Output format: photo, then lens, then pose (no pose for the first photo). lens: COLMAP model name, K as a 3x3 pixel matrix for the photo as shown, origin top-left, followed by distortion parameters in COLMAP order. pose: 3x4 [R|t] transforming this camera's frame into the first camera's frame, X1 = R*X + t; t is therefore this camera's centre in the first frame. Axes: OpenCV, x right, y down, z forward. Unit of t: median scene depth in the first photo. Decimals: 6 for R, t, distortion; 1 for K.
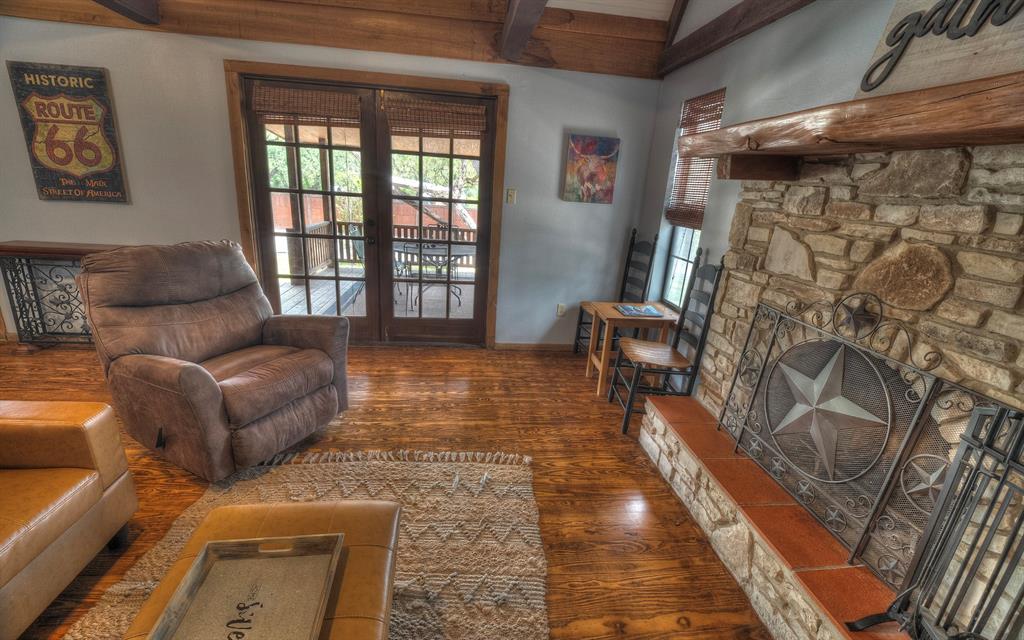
lens RADIAL K [[430.3, 0, 516.2], [0, 430.3, 317.7], [0, 0, 1]] dist [-0.014090, -0.002622]
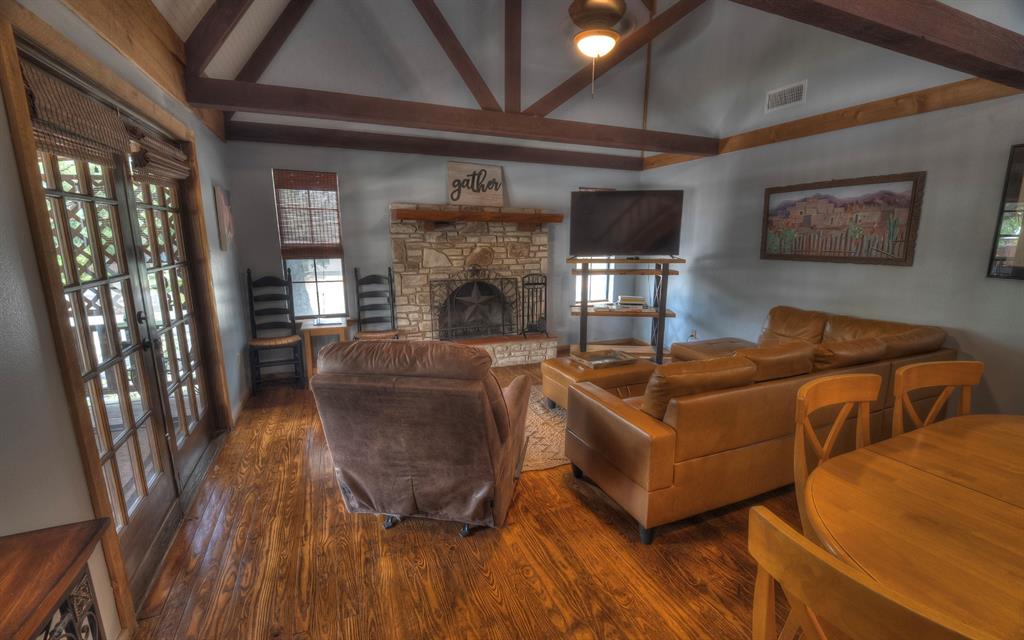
lens RADIAL K [[430.3, 0, 508.4], [0, 430.3, 325.8], [0, 0, 1]] dist [-0.014090, -0.002622]
pose [[-0.255552, -0.254792, 0.932617, -1.911702], [0.267547, 0.908336, 0.321471, -0.482836], [-0.929038, 0.331672, -0.163959, 1.141018]]
